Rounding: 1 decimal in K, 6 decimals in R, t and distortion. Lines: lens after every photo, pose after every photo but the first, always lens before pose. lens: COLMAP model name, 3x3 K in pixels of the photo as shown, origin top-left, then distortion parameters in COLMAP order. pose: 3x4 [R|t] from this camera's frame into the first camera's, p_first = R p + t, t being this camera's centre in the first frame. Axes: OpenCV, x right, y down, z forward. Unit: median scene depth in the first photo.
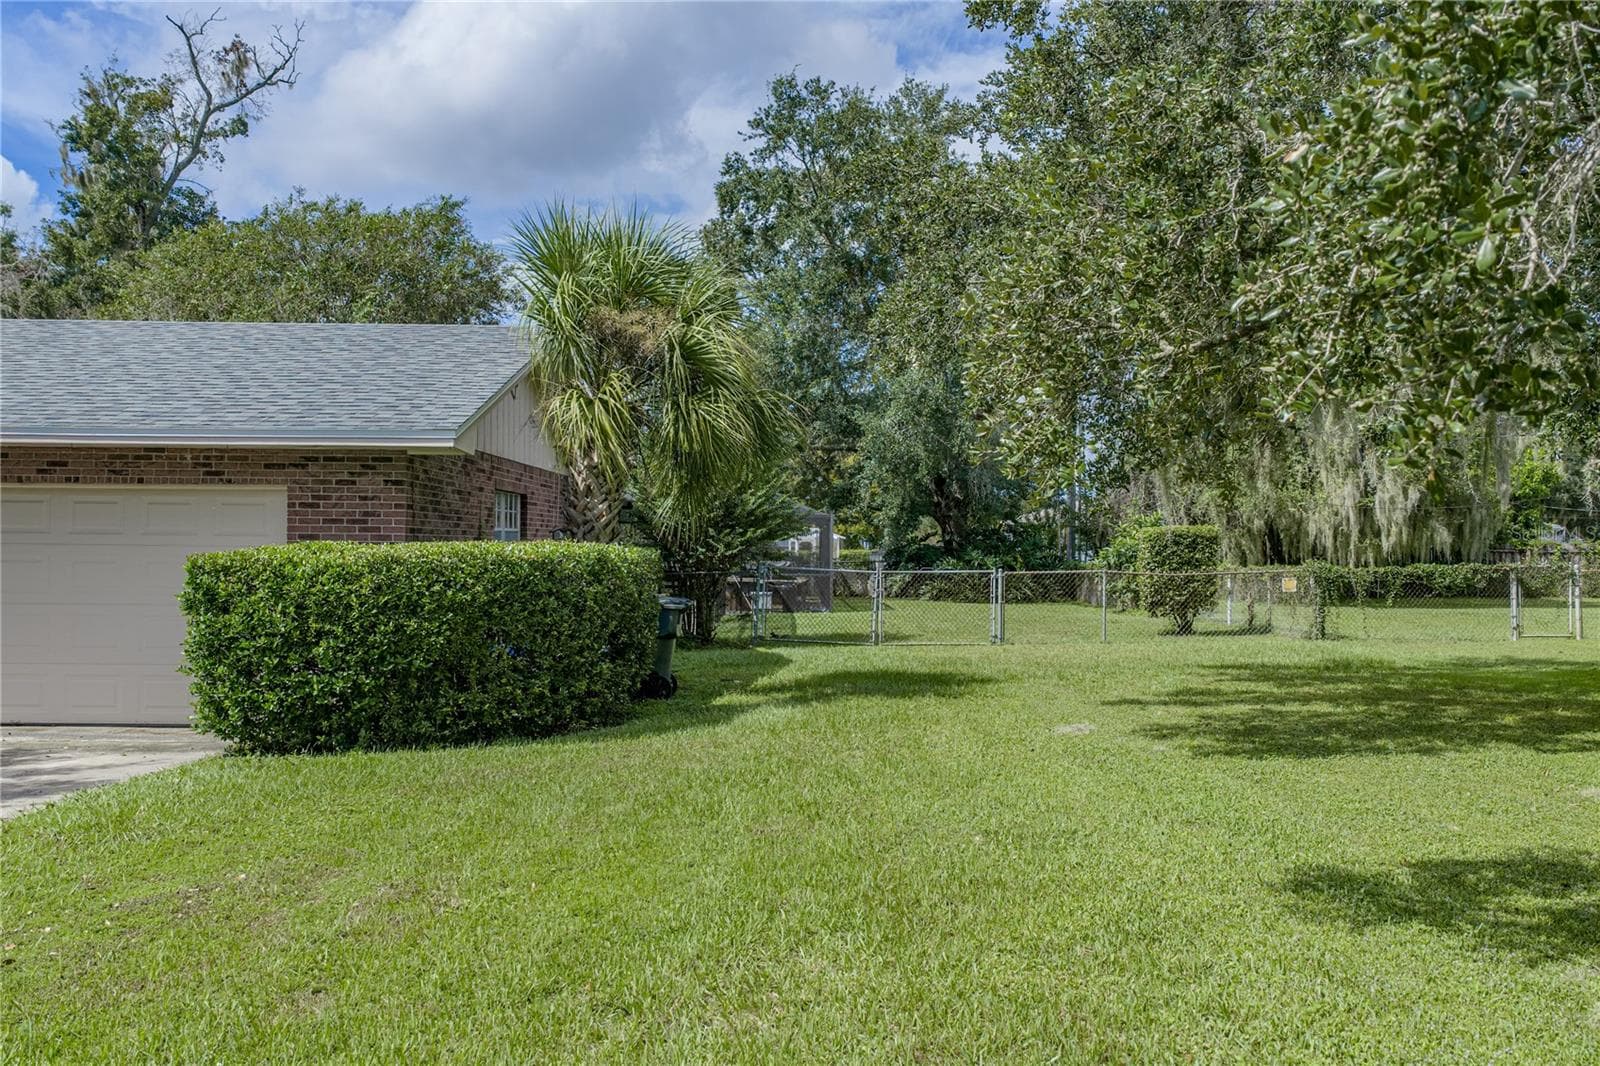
lens RADIAL K [[1342.8, 0, 808.8], [0, 1342.8, 538.7], [0, 0, 1]] dist [0.048801, -0.032954]
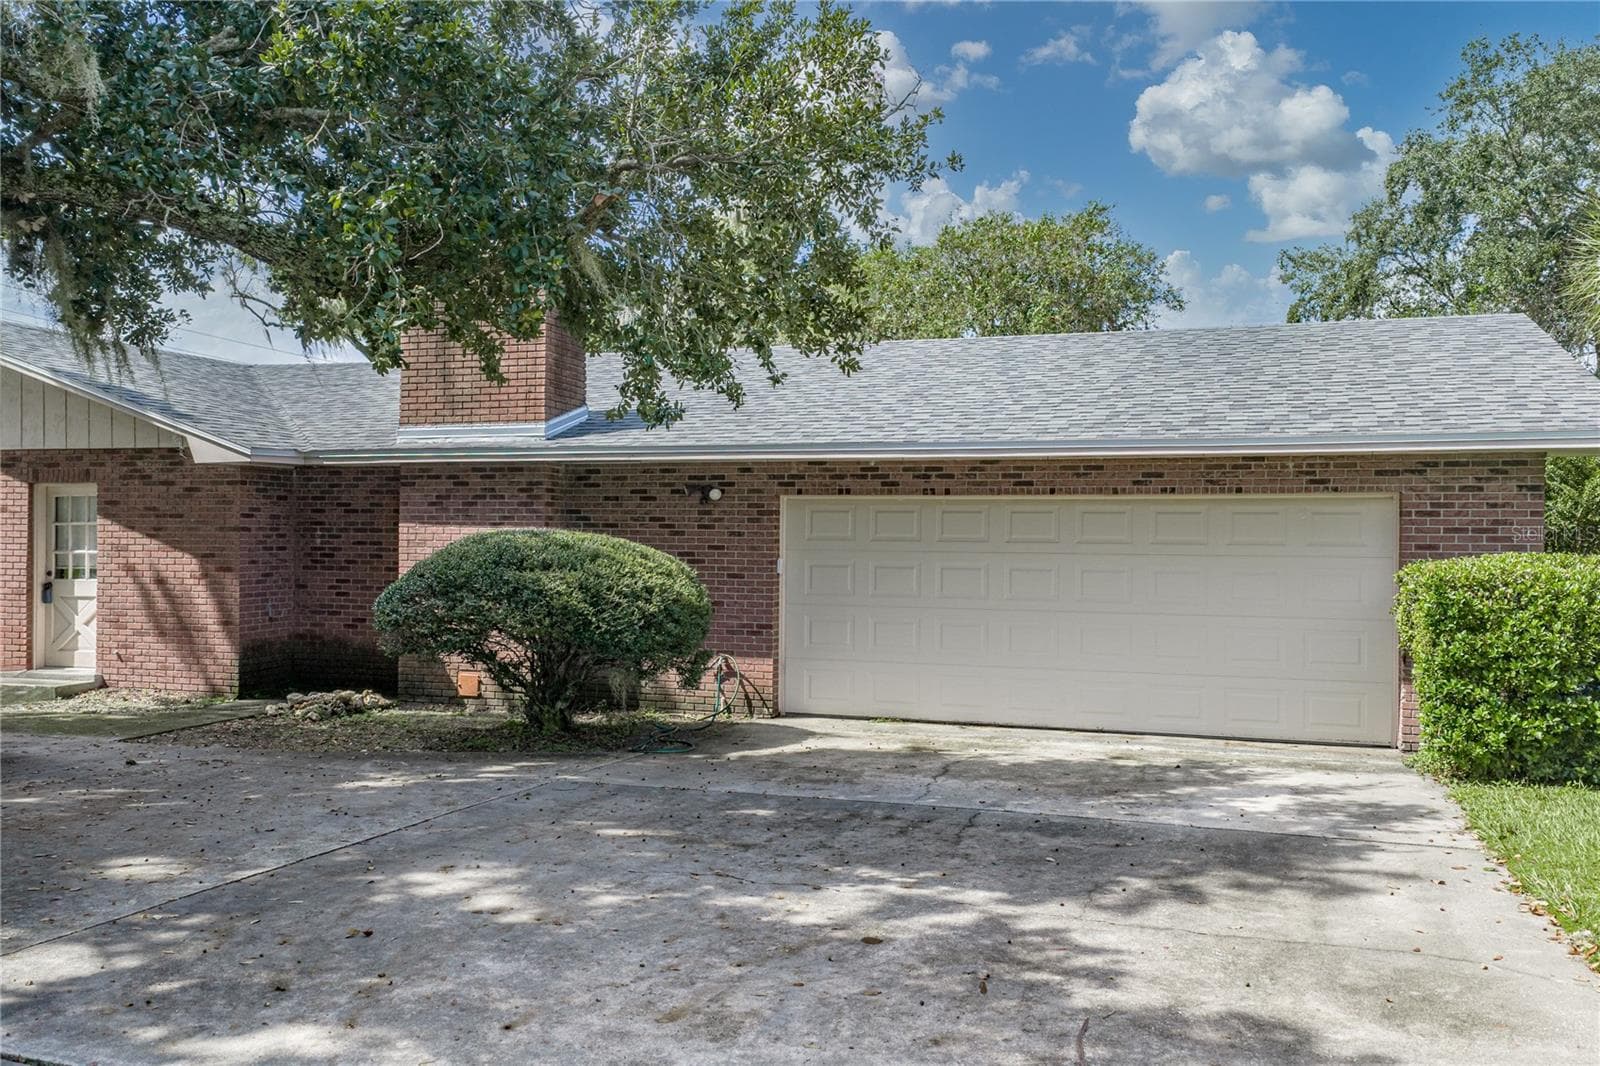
lens RADIAL K [[1328.0, 0, 800.6], [0, 1328.0, 537.9], [0, 0, 1]] dist [0.042259, -0.002291]
pose [[0.951821, -0.002620, -0.306642, -0.499195], [0.001700, 0.999993, -0.003269, -0.005570], [0.306648, 0.002590, 0.951819, -0.020211]]
